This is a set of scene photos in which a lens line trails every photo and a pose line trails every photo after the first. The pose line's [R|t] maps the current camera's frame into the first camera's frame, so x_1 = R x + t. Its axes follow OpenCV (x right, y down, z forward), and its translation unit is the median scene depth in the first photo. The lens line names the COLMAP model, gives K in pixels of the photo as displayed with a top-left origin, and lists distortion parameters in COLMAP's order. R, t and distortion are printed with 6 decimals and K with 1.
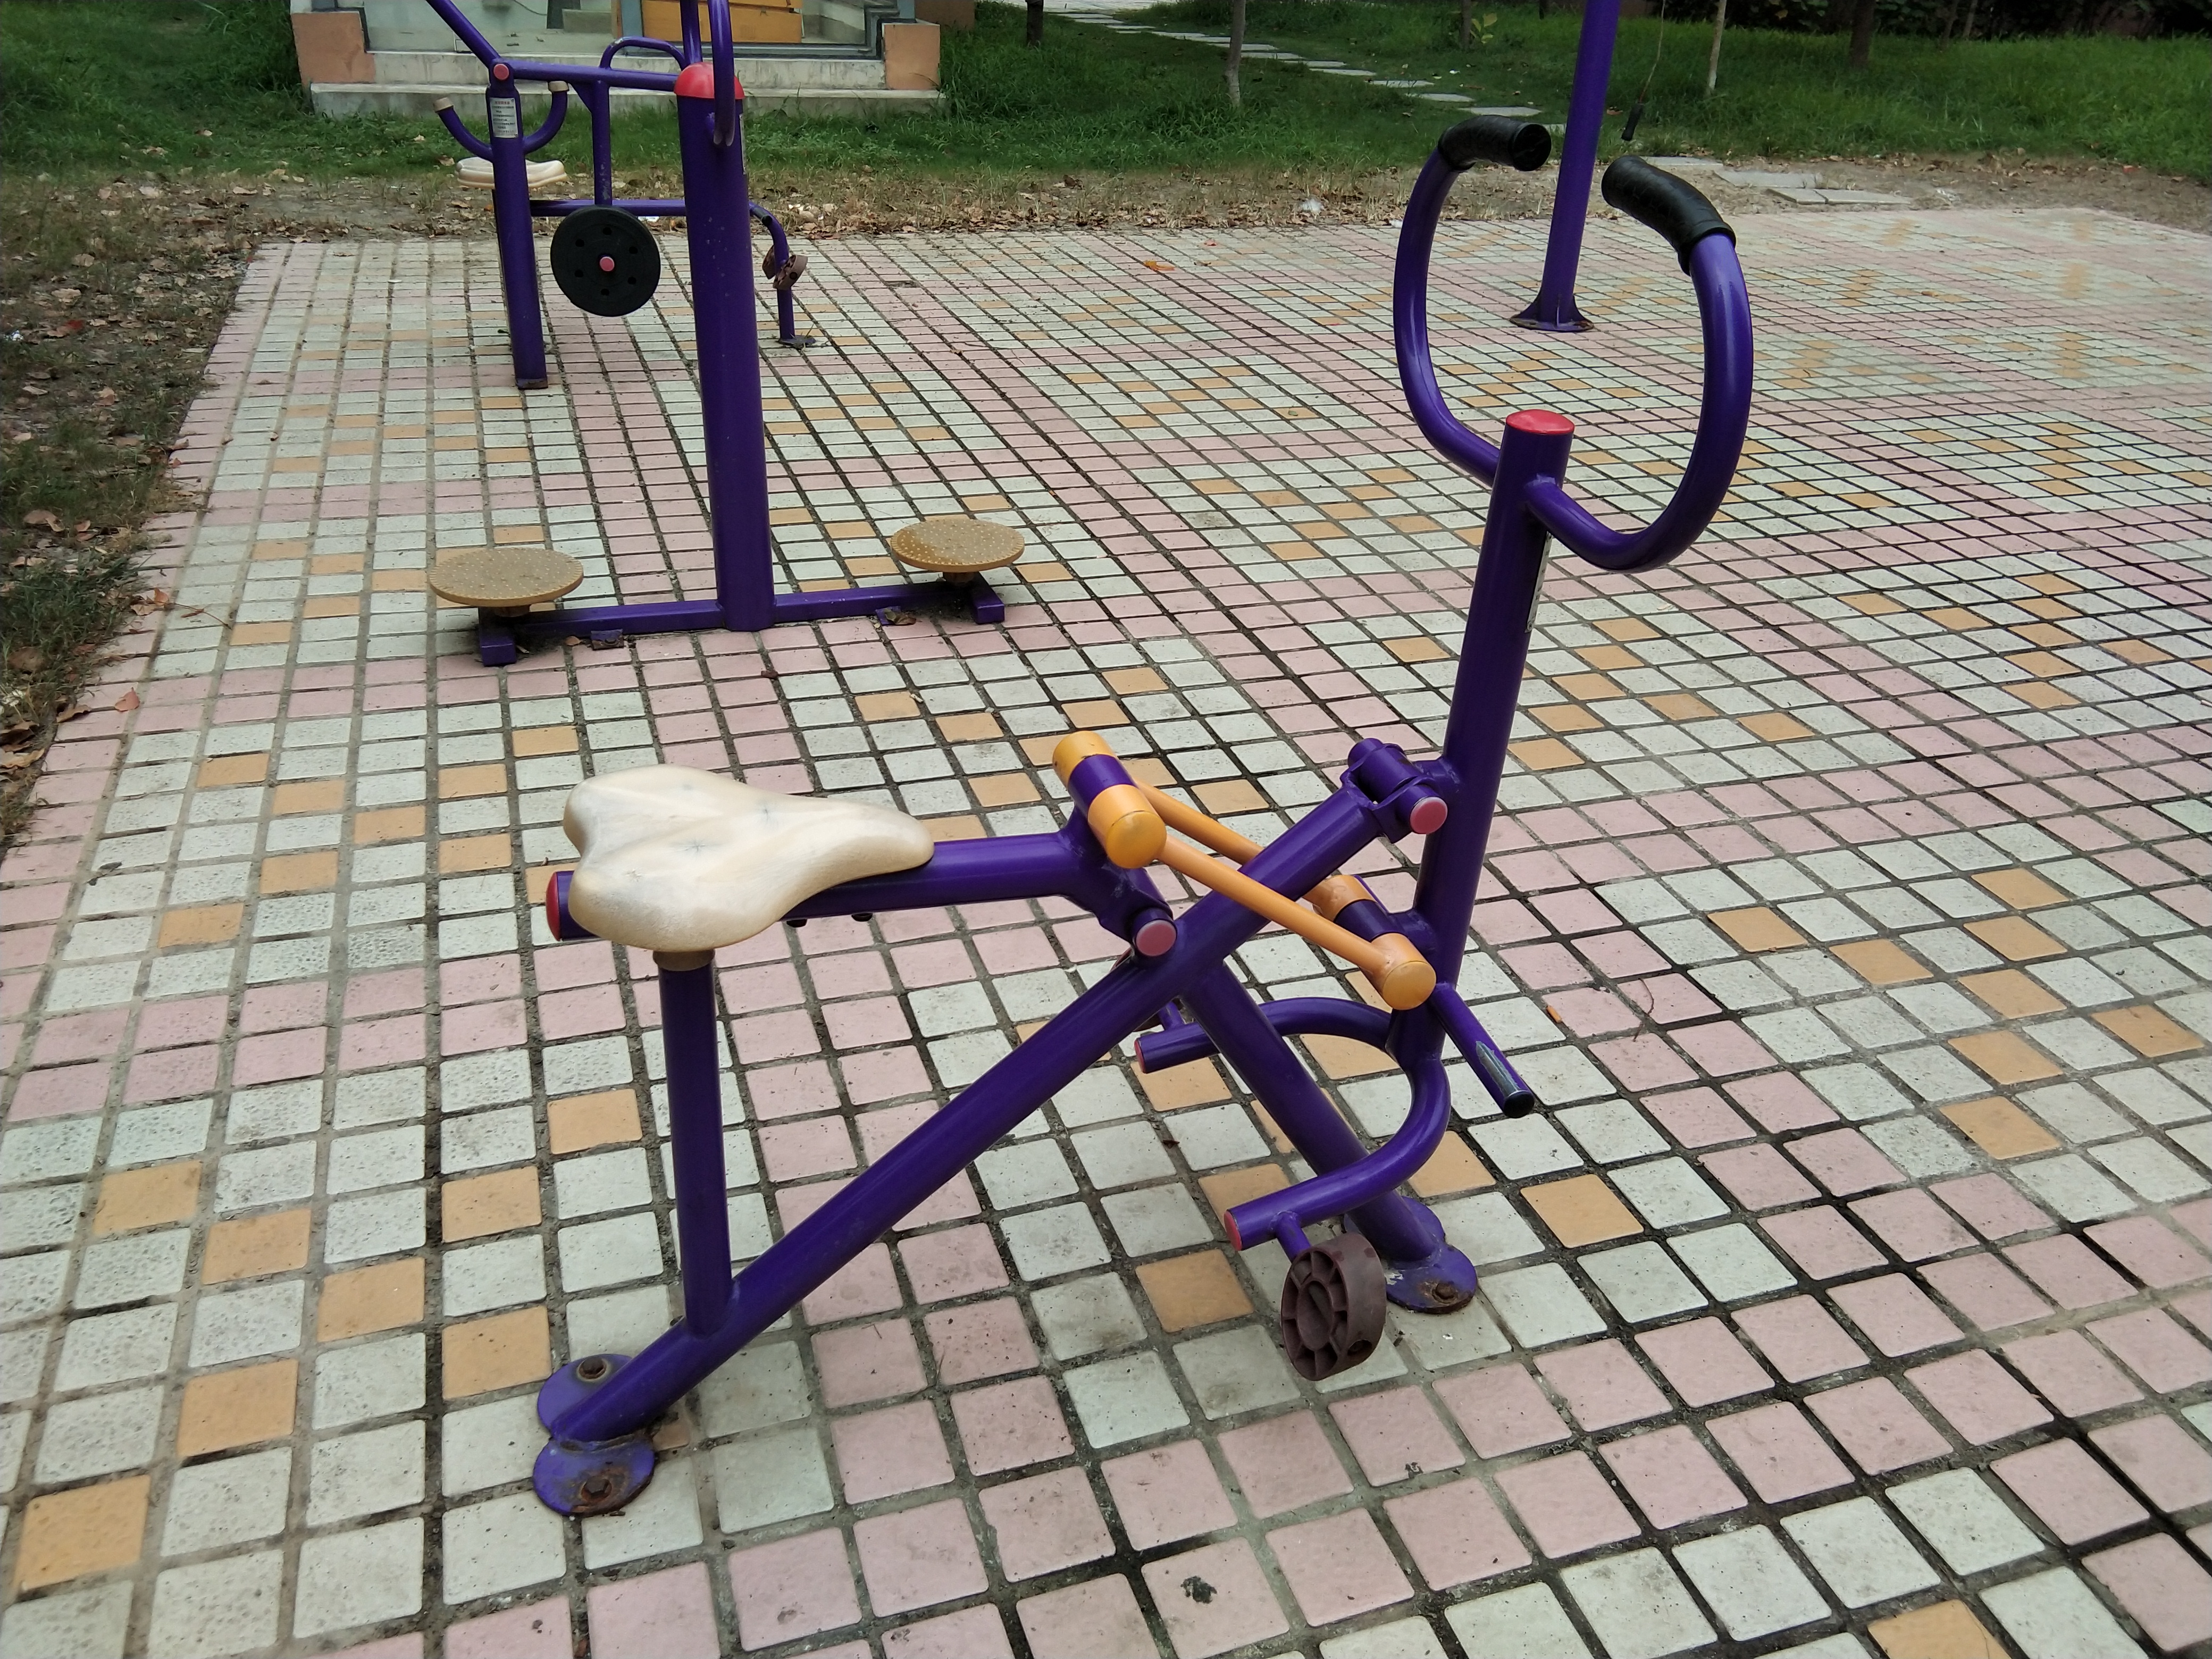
lens RADIAL K [[1768.8, 0, 1082.5], [0, 1768.8, 819.9], [0, 0, 1]] dist [0.096242, -0.125332]
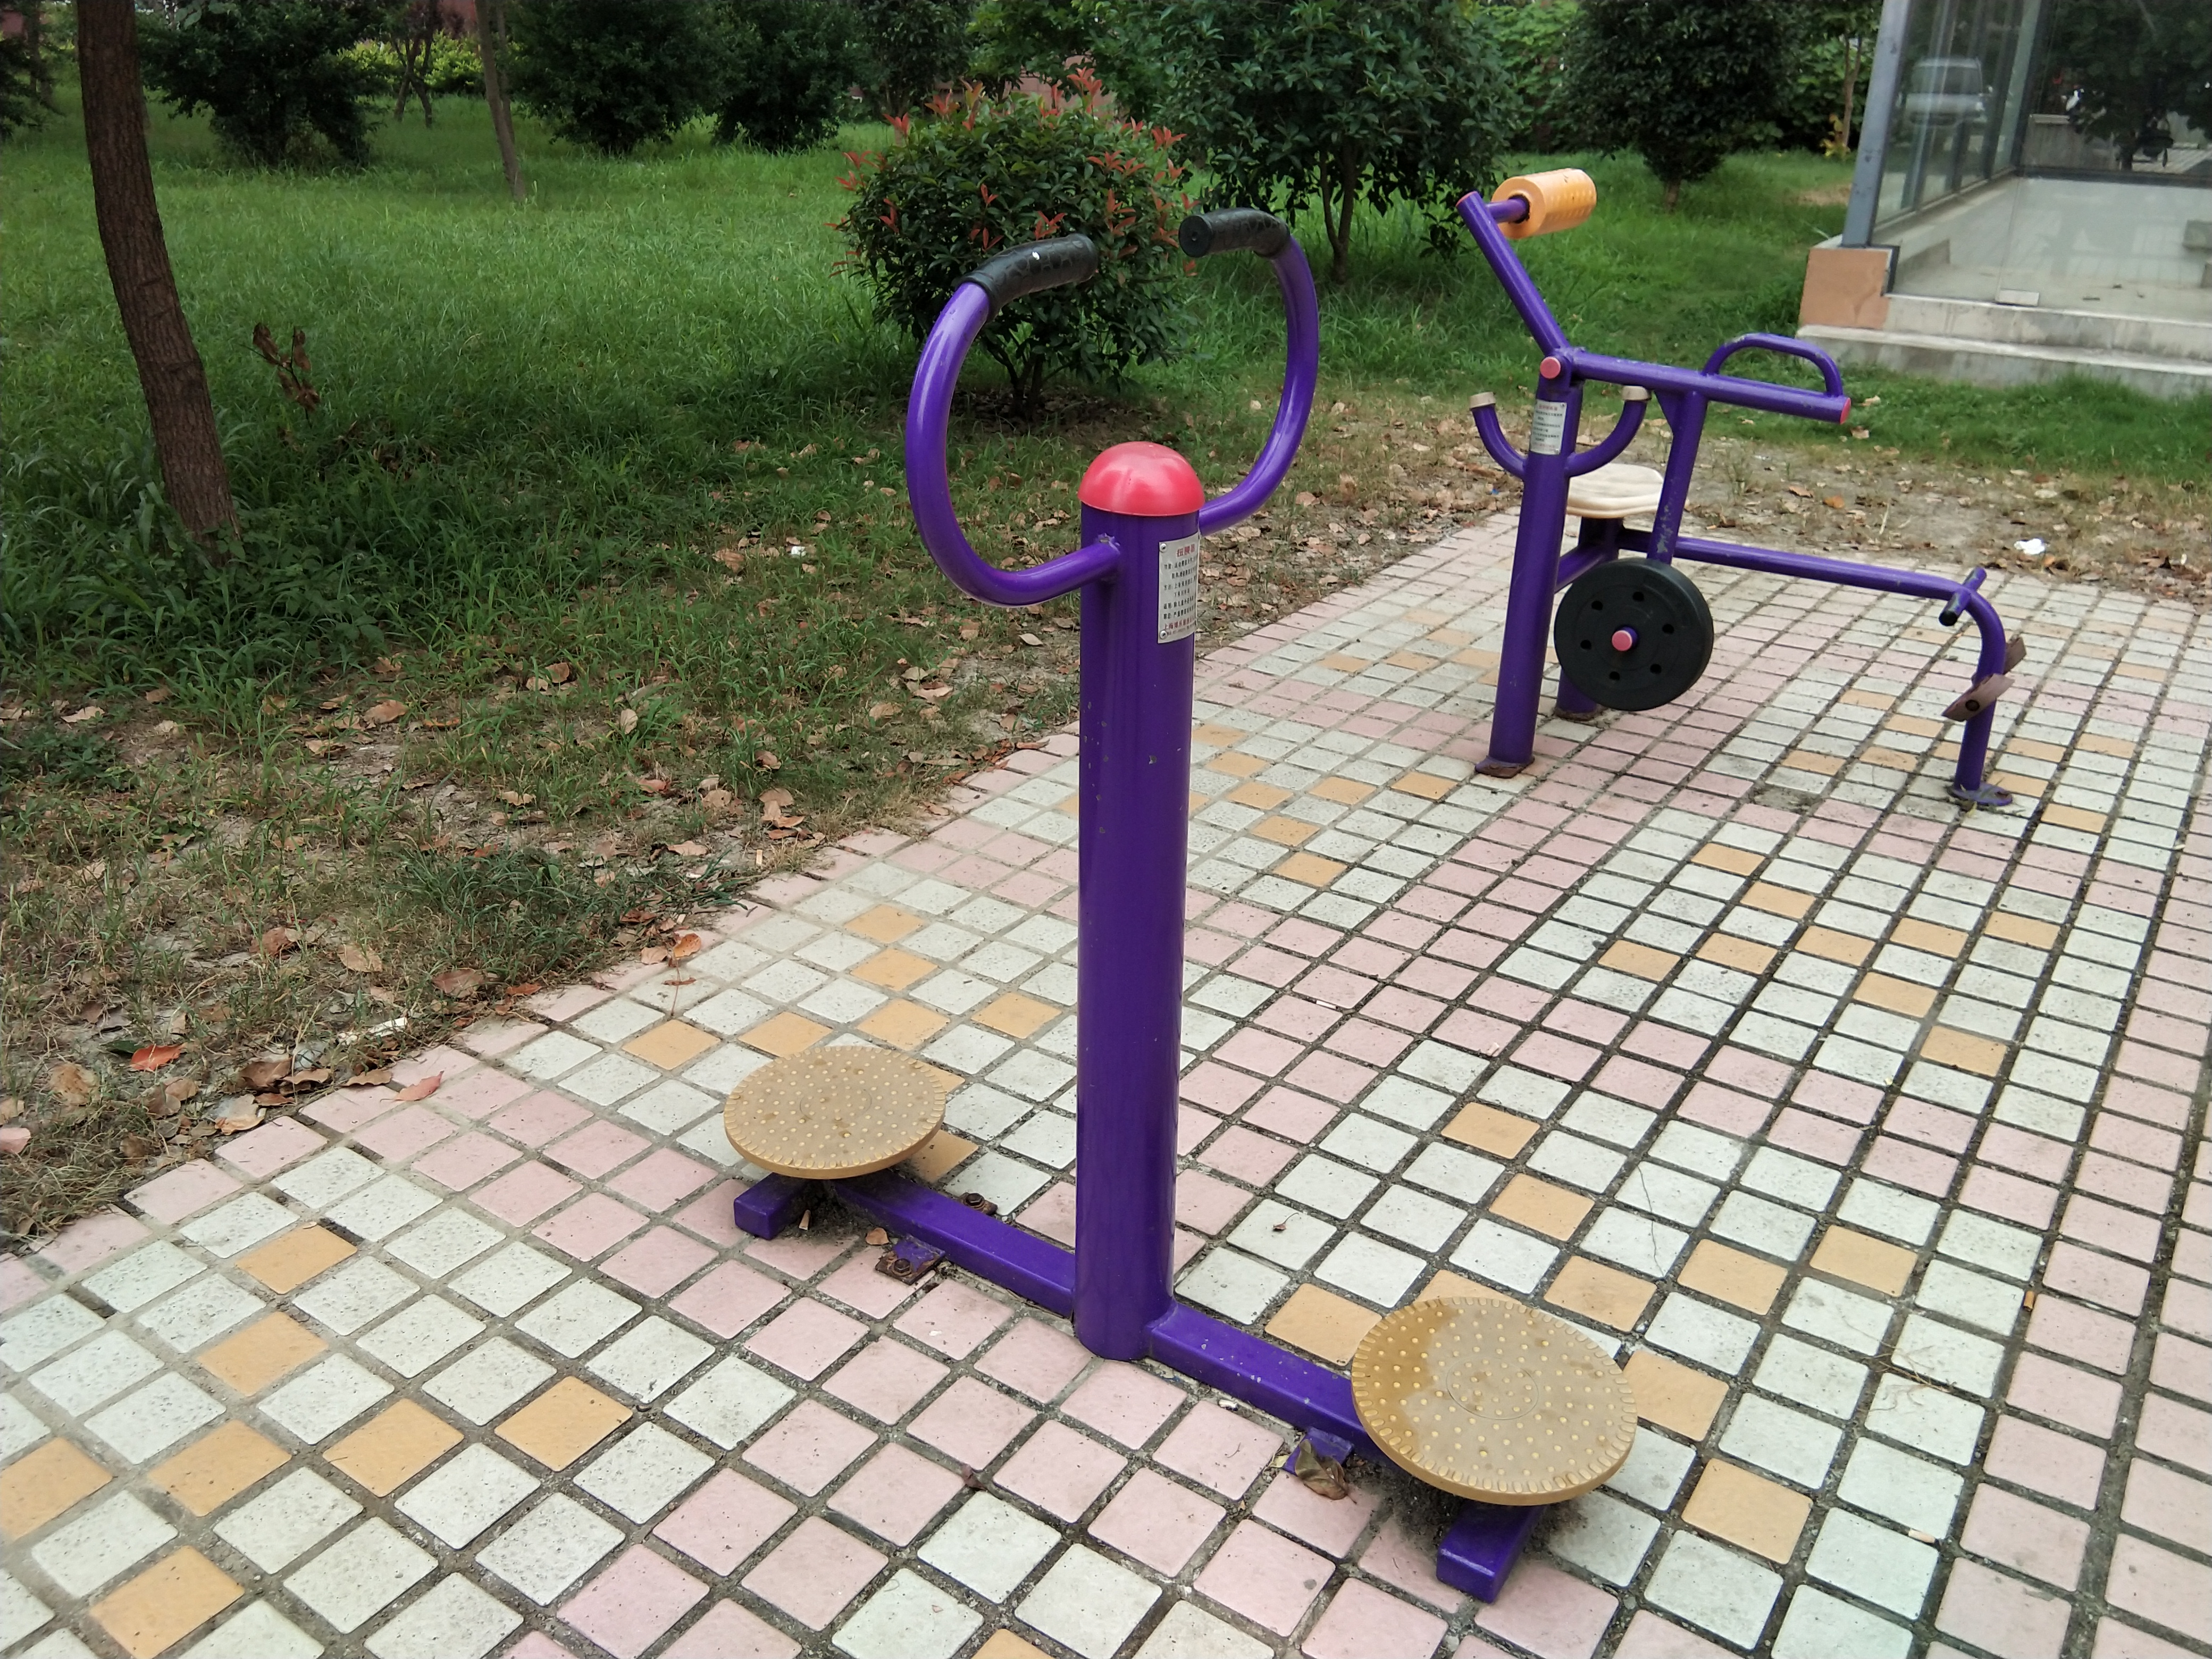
lens RADIAL K [[1768.8, 0, 1082.5], [0, 1768.8, 819.9], [0, 0, 1]] dist [0.096242, -0.125332]
pose [[0.616383, 0.292257, -0.731203, 0.157617], [-0.365131, 0.928792, 0.063436, -0.266276], [0.697675, 0.227884, 0.679204, 0.508163]]
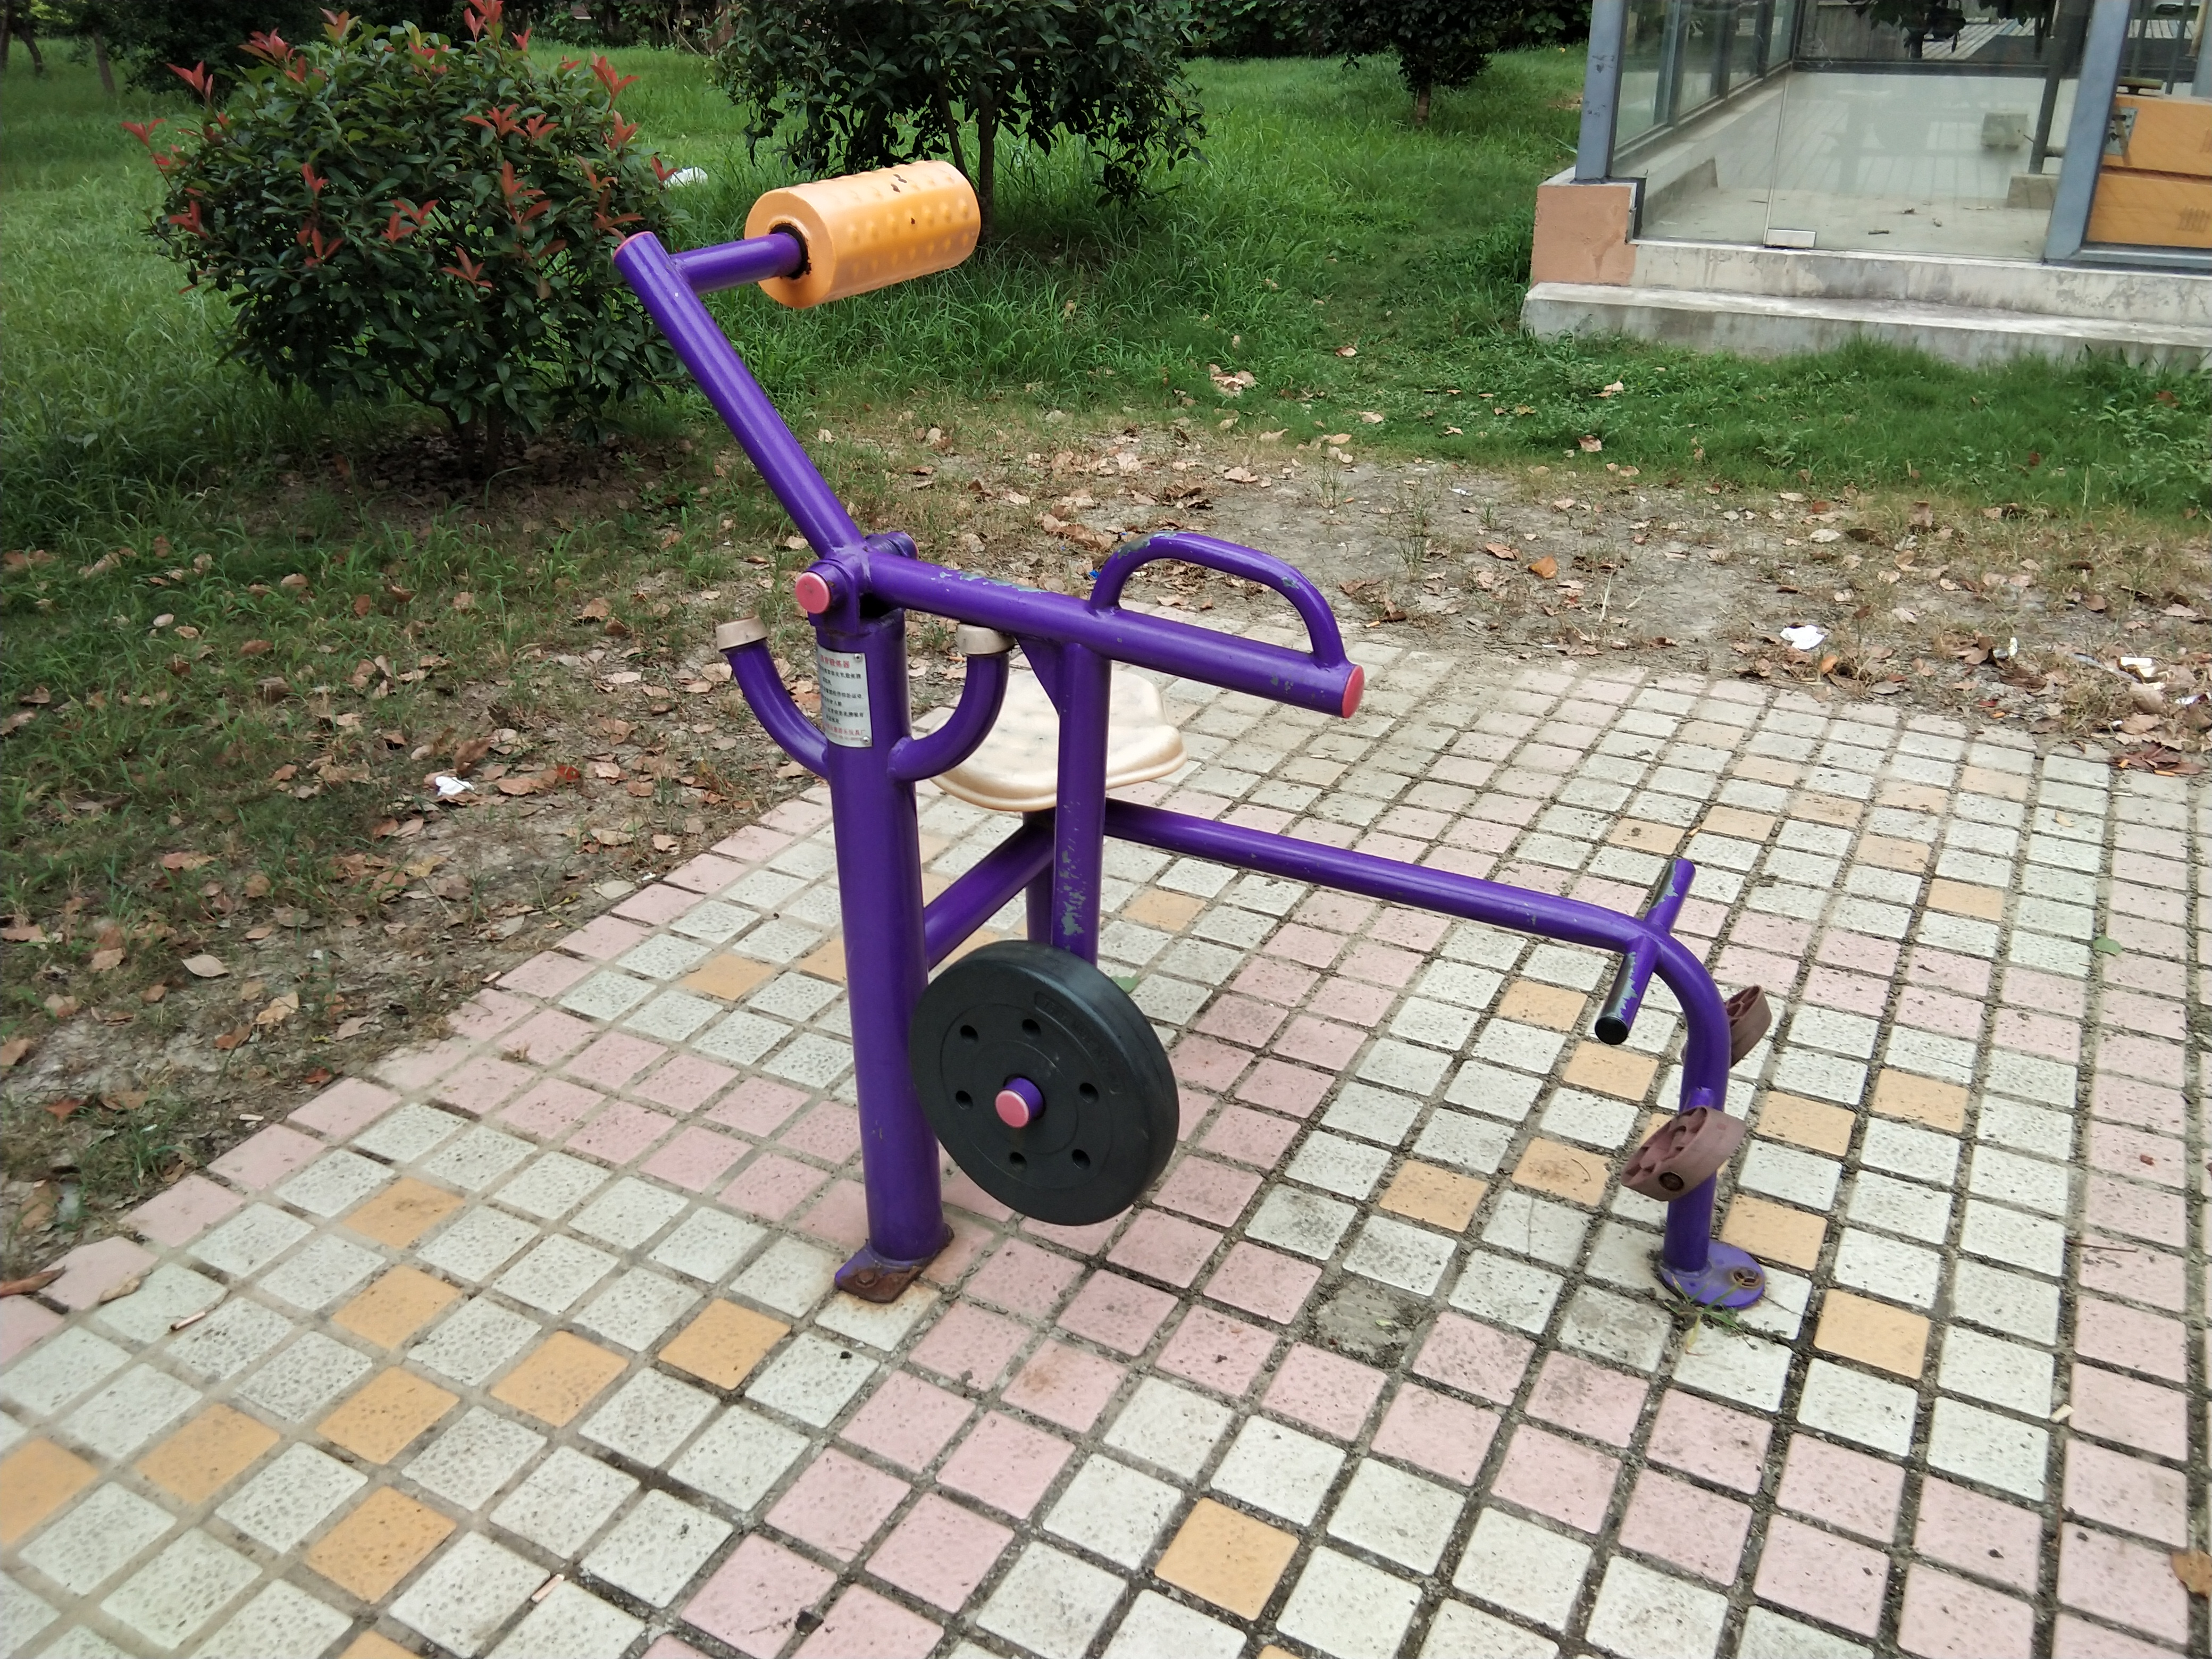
lens RADIAL K [[1784.3, 0, 1099.1], [0, 1784.3, 821.1], [0, 0, 1]] dist [0.163201, -0.254822]
pose [[0.698941, 0.270721, -0.661960, -0.045248], [-0.302367, 0.950652, 0.069527, -0.491100], [0.648116, 0.151560, 0.746308, 0.923888]]
